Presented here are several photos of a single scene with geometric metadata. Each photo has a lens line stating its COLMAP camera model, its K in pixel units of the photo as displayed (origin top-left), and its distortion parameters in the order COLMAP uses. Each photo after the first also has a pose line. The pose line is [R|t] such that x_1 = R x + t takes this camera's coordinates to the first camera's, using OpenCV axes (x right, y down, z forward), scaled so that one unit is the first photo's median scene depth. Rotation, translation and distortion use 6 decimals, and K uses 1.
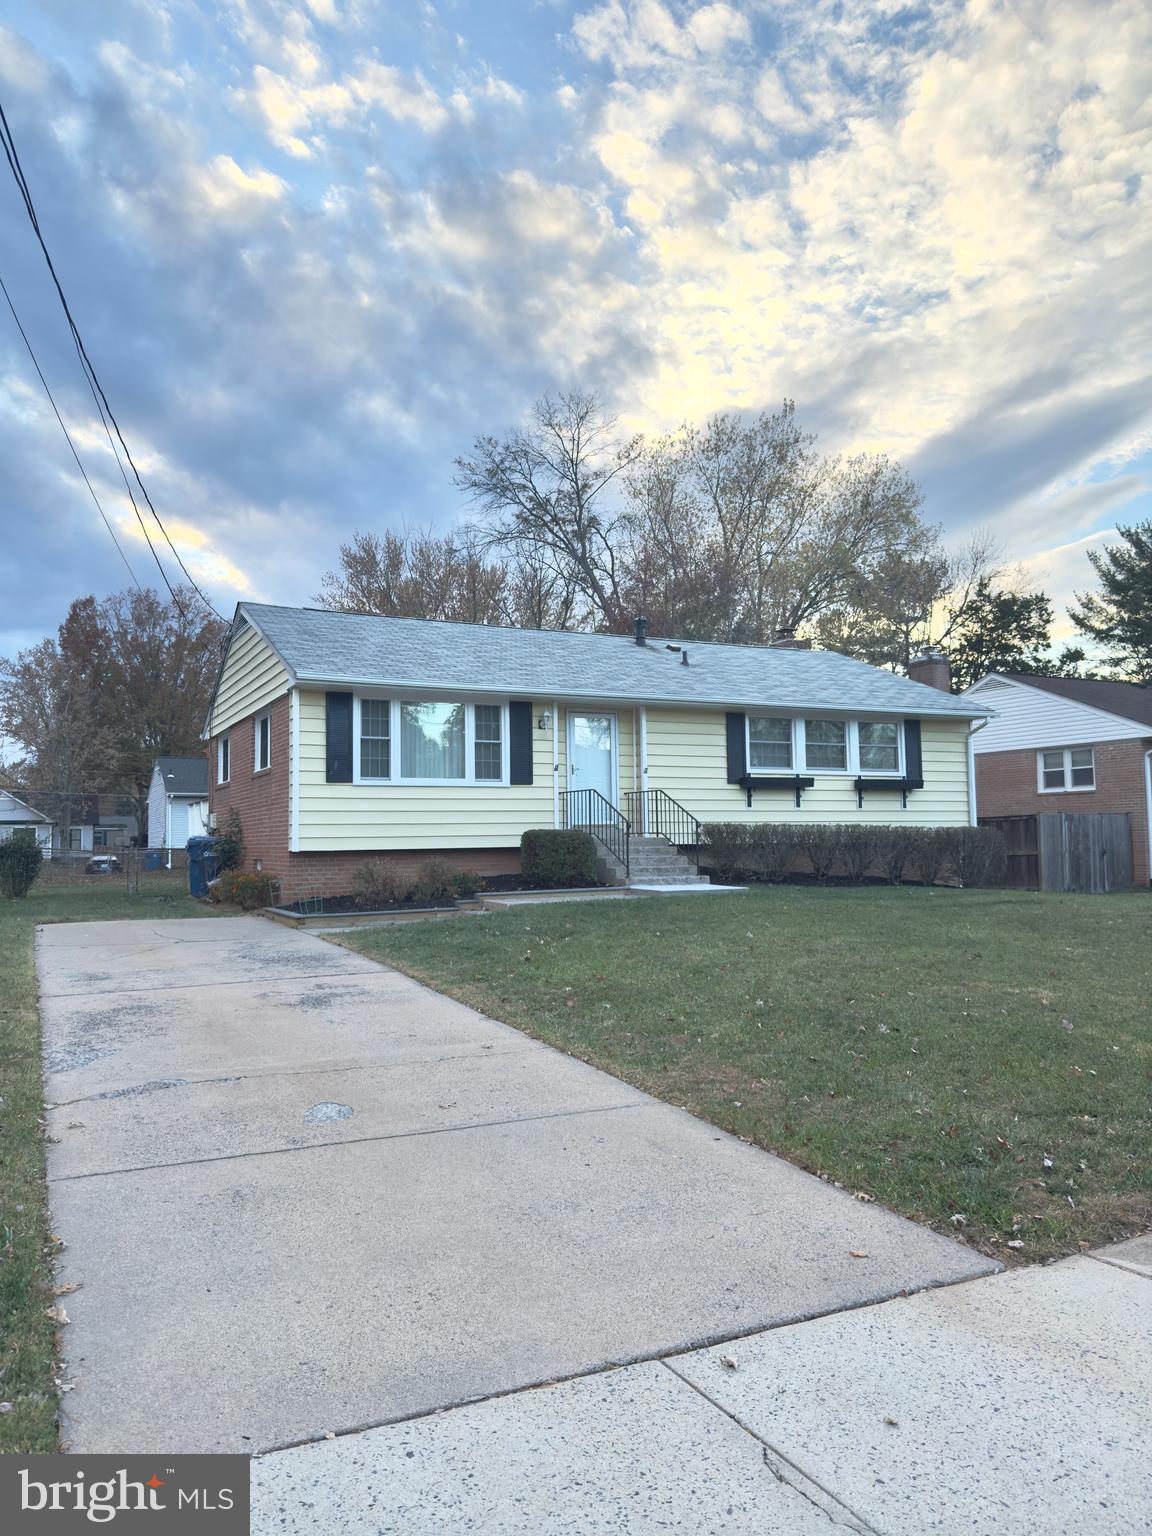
lens RADIAL K [[1112.8, 0, 559.2], [0, 1112.8, 767.4], [0, 0, 1]] dist [0.172991, -0.425767]
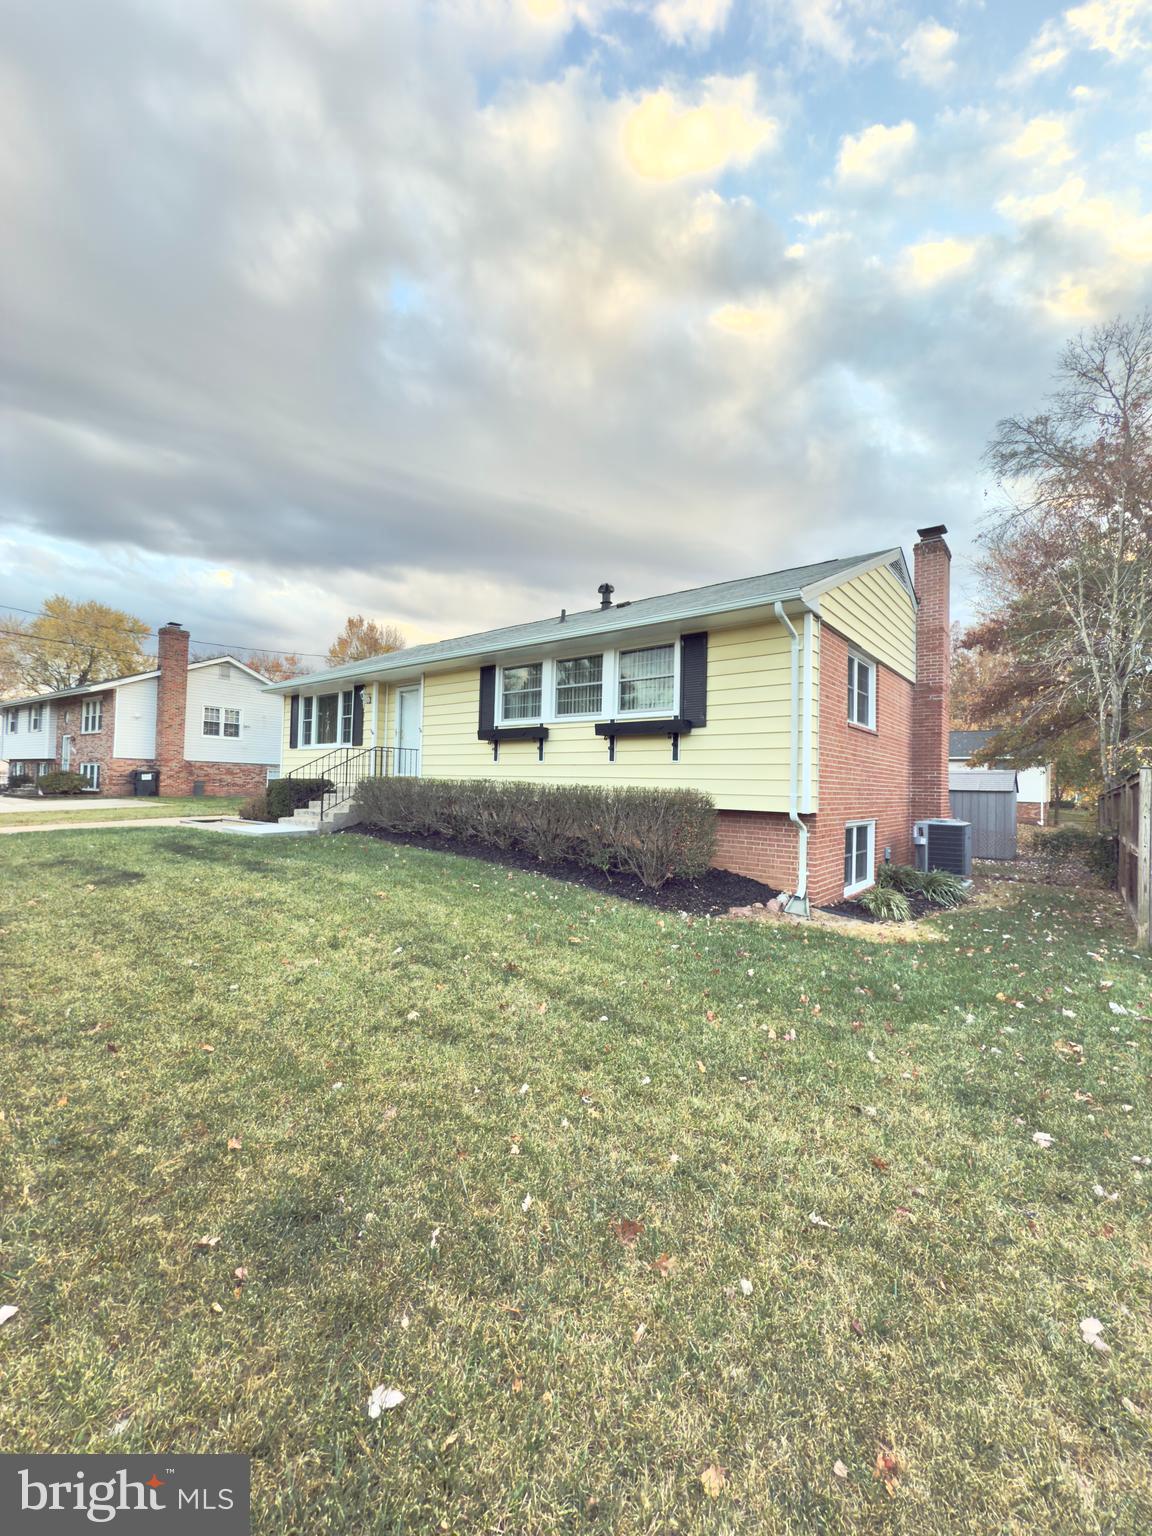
lens RADIAL K [[644.9, 0, 577.6], [0, 644.9, 766.7], [0, 0, 1]] dist [0.001236, 0.000187]
pose [[0.387460, -0.000617, -0.921886, 0.716196], [0.036131, 0.999242, 0.014517, 0.035112], [0.921178, -0.038934, 0.387189, 0.846630]]
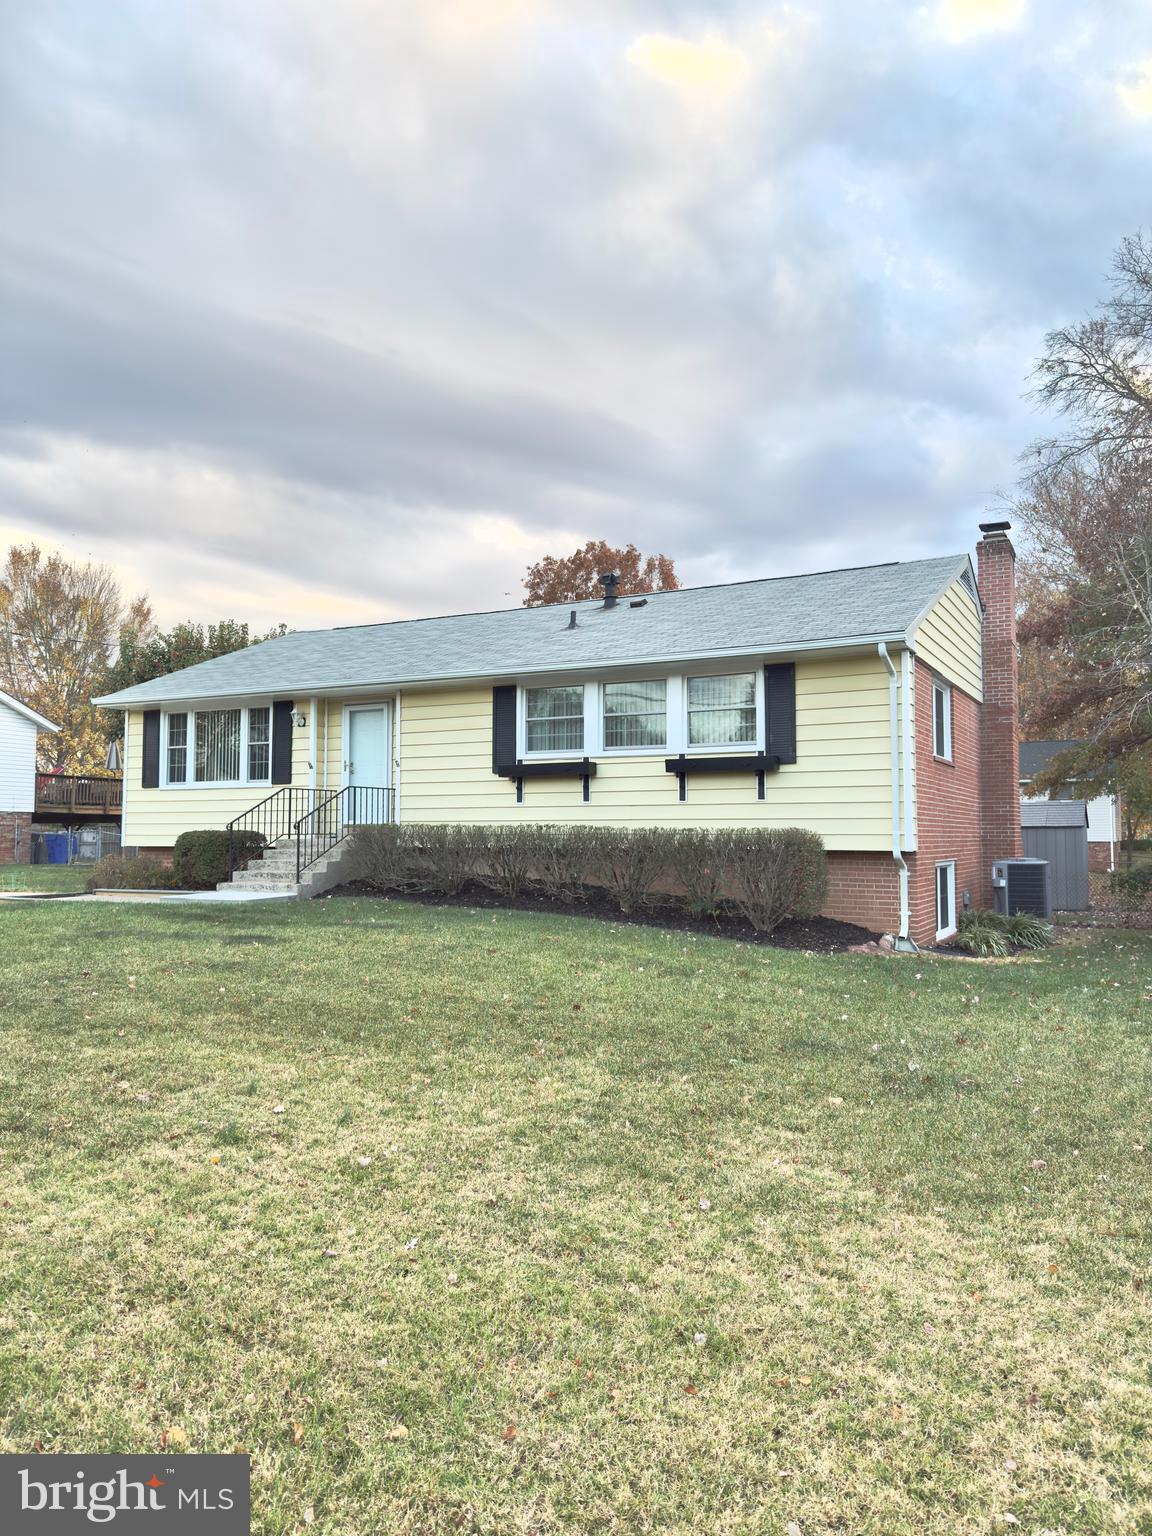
lens RADIAL K [[1150.9, 0, 576.0], [0, 1150.9, 768.0], [0, 0, 1]] dist [0.113997, -0.102742]
pose [[0.563784, -0.031437, -0.825324, 0.874776], [0.051265, 0.998681, -0.003021, 0.015756], [0.824330, -0.040607, 0.564651, 0.567163]]
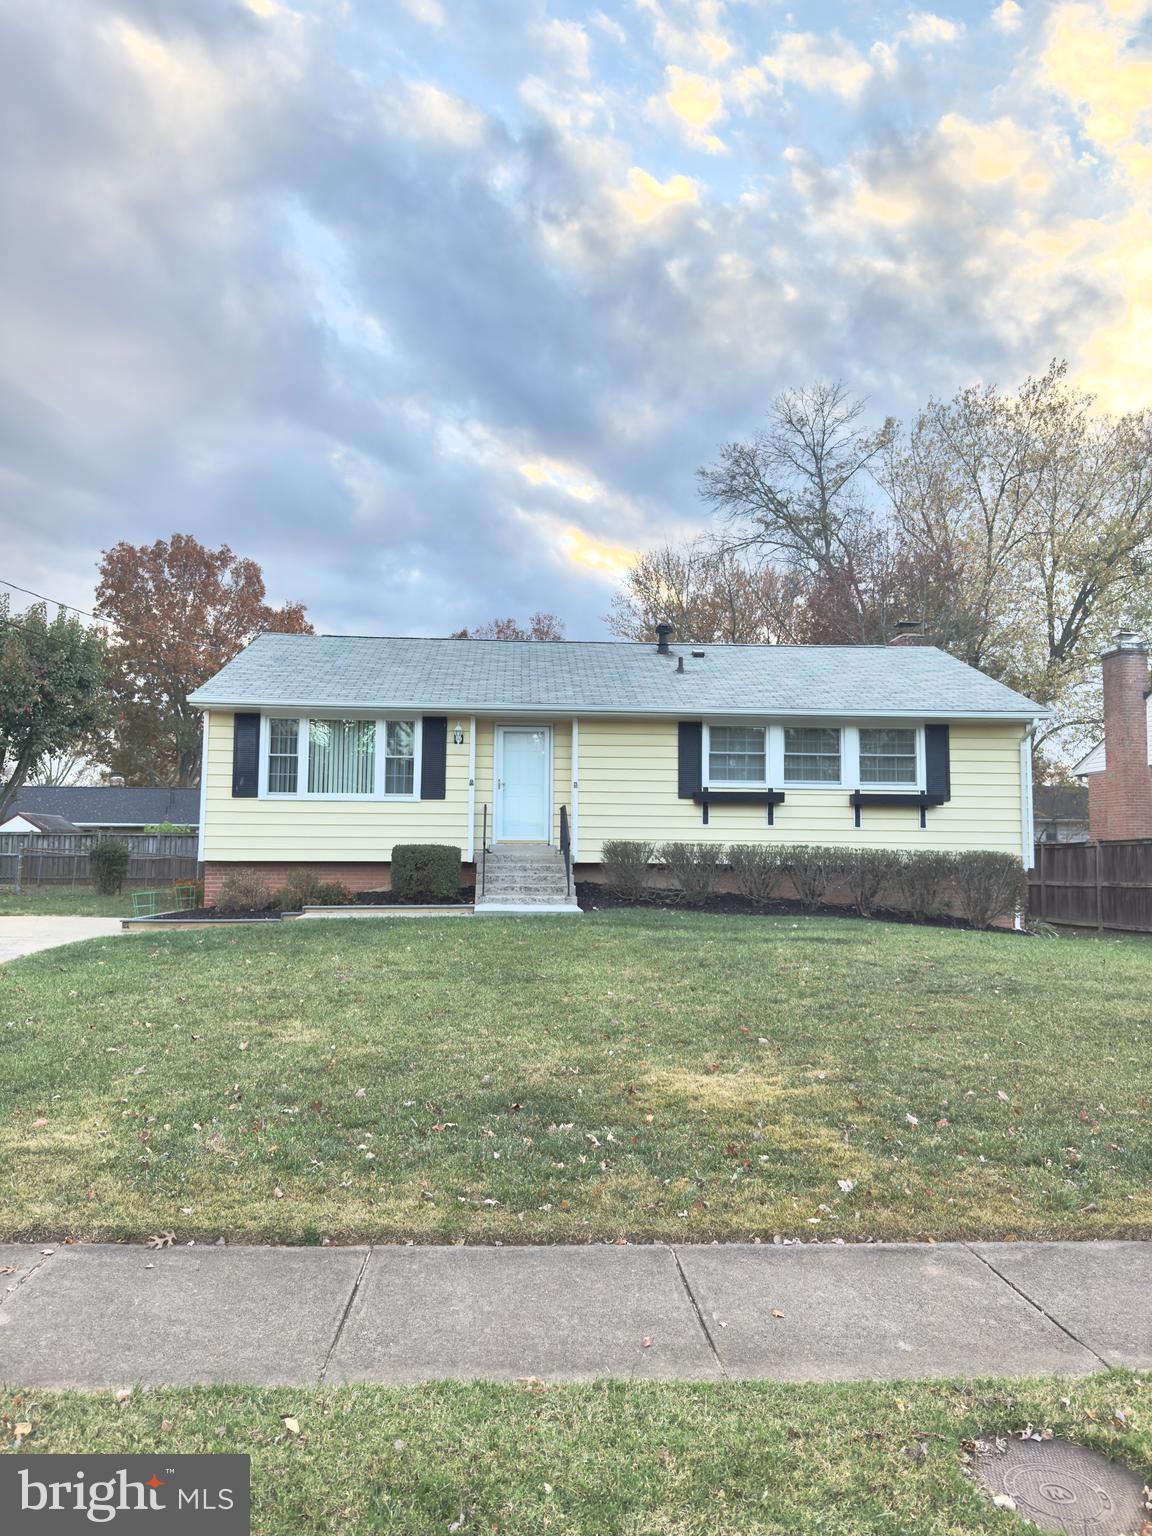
lens RADIAL K [[1150.9, 0, 576.0], [0, 1150.9, 768.0], [0, 0, 1]] dist [0.113997, -0.102742]
pose [[0.923392, -0.006951, -0.383794, 0.437053], [0.004164, 0.999959, -0.008092, -0.003423], [0.383835, 0.005874, 0.923383, 0.077372]]
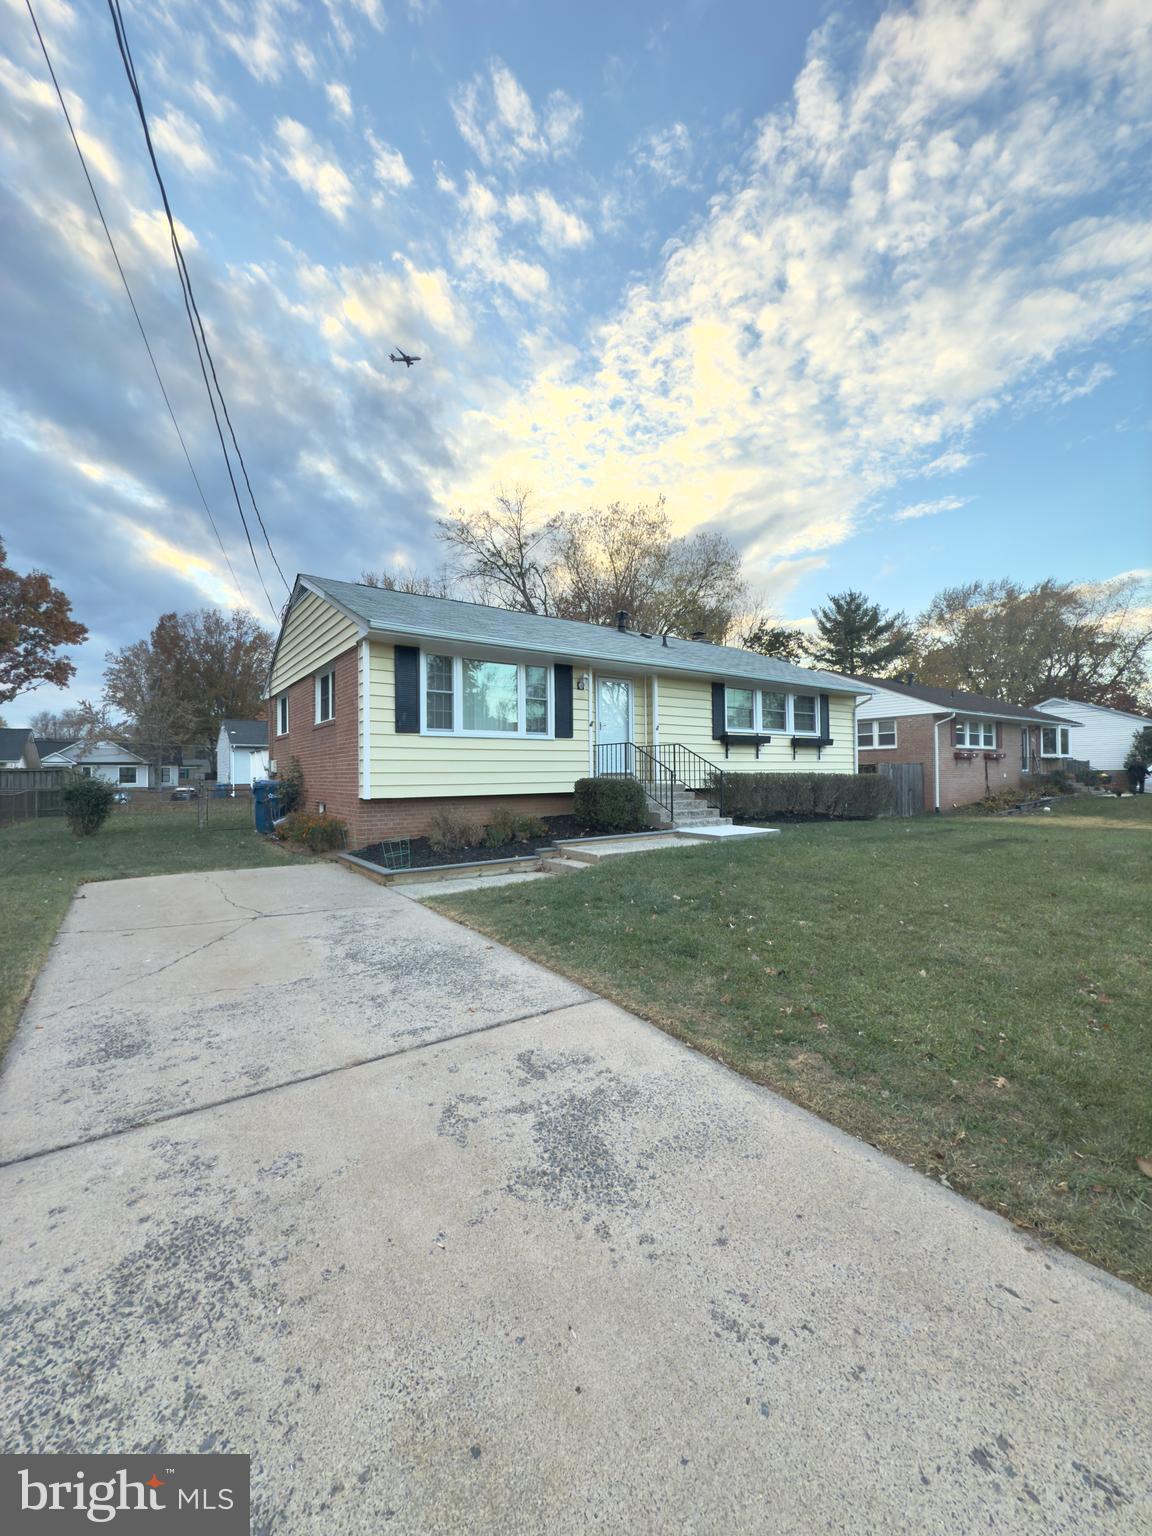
lens RADIAL K [[636.4, 0, 577.8], [0, 636.4, 769.1], [0, 0, 1]] dist [-0.001187, 0.000499]
pose [[0.986118, 0.004615, 0.165984, -0.114718], [-0.013732, 0.998456, 0.053822, 0.010912], [-0.165479, -0.055354, 0.984659, 0.319627]]
